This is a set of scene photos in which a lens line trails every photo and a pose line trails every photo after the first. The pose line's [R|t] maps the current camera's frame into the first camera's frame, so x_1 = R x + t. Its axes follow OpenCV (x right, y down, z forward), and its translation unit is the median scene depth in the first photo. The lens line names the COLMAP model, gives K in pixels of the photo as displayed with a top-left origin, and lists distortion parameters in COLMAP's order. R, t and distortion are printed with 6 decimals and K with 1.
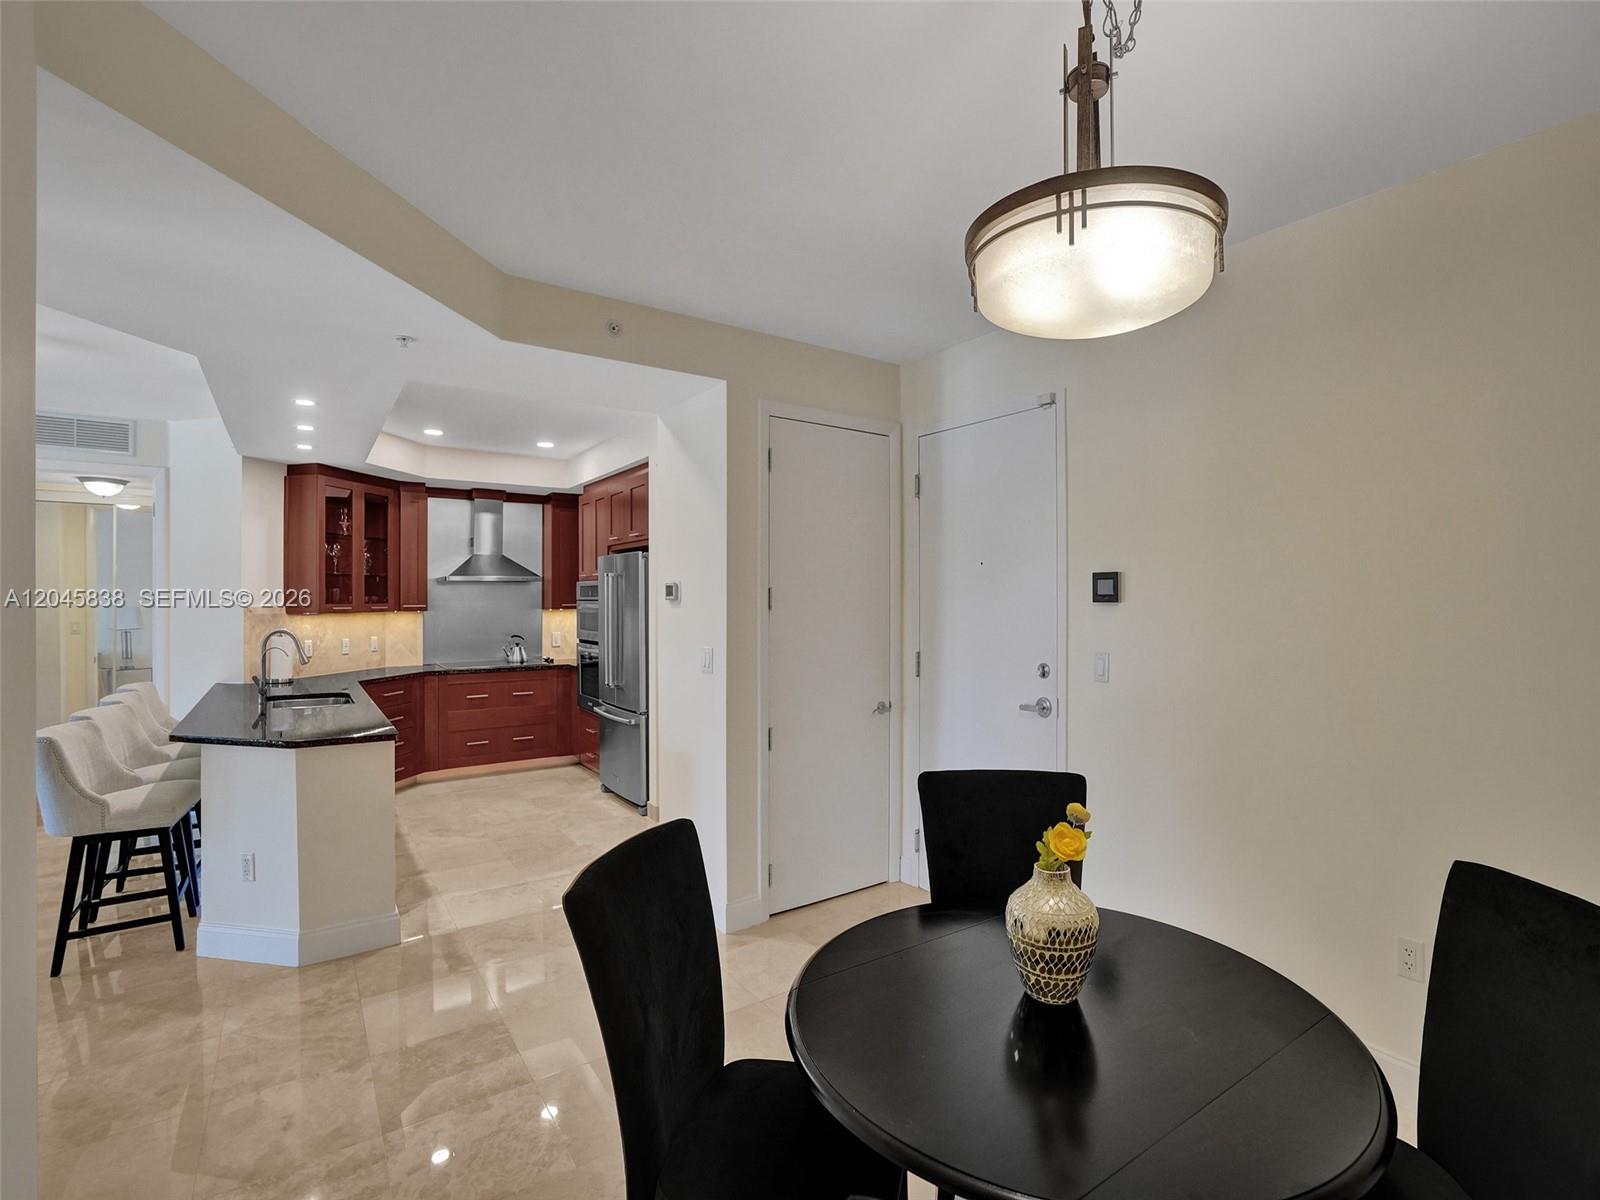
lens RADIAL K [[760.0, 0, 804.2], [0, 760.0, 594.8], [0, 0, 1]] dist [-0.080106, 0.038109]
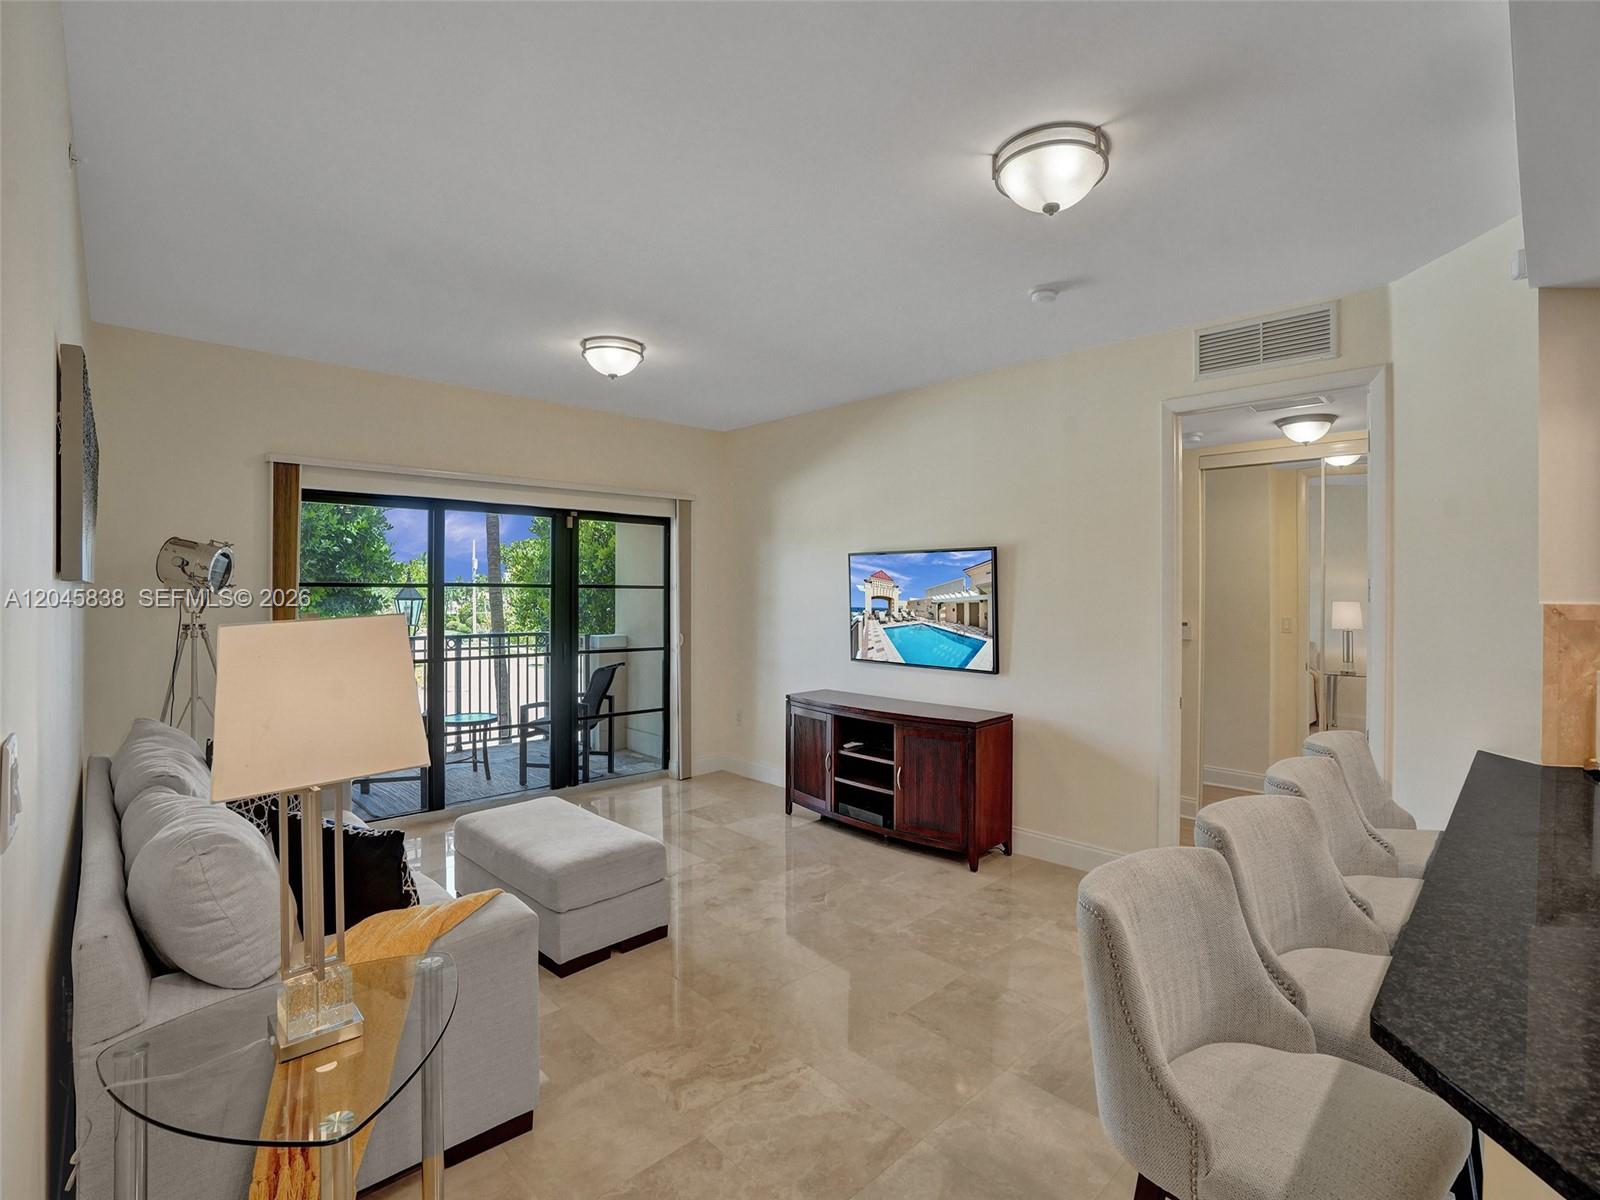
lens RADIAL K [[760.0, 0, 804.2], [0, 760.0, 594.8], [0, 0, 1]] dist [-0.080106, 0.038109]
pose [[0.173075, 0.007089, -0.984883, -0.318151], [-0.002089, 0.999974, 0.006830, 0.006920], [0.984907, 0.000875, 0.173085, 0.370388]]
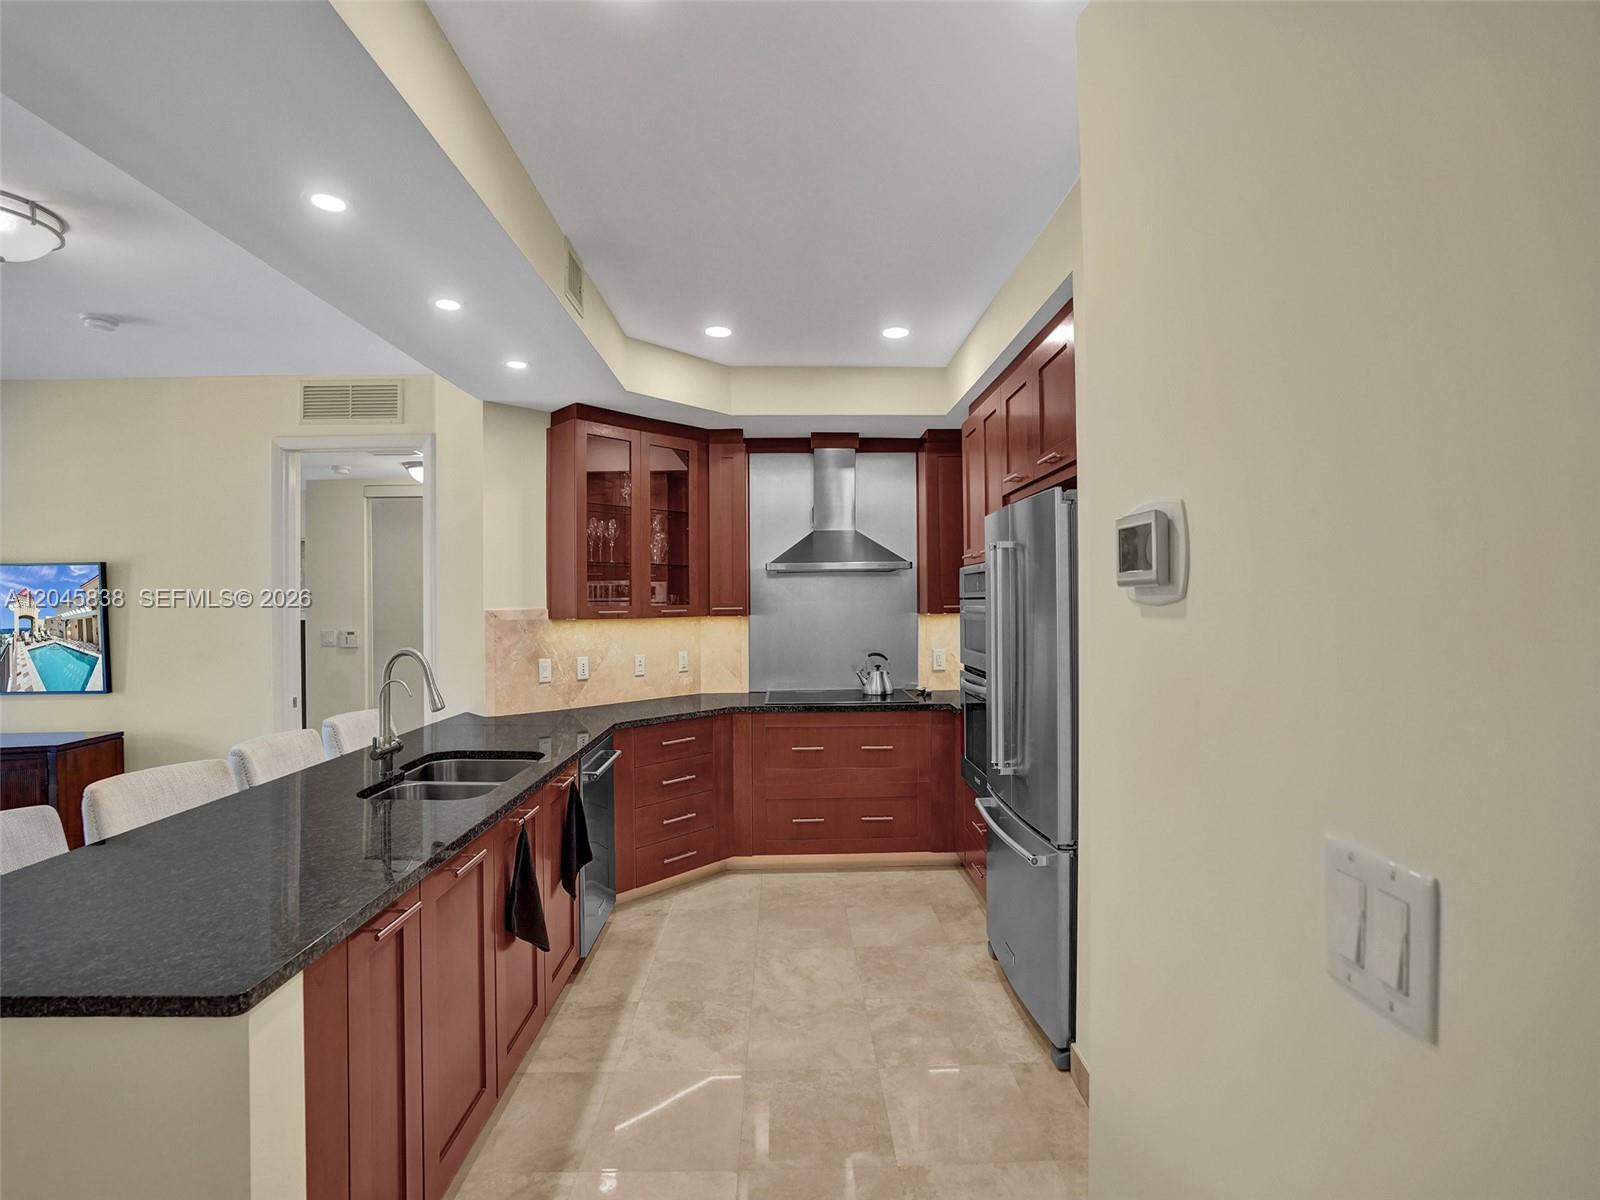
lens RADIAL K [[760.0, 0, 804.2], [0, 760.0, 594.8], [0, 0, 1]] dist [-0.080106, 0.038109]
pose [[0.839360, -0.010758, -0.543470, -0.084565], [0.008843, 0.999942, -0.006136, 0.007284], [0.543505, 0.000345, 0.839406, 0.457931]]
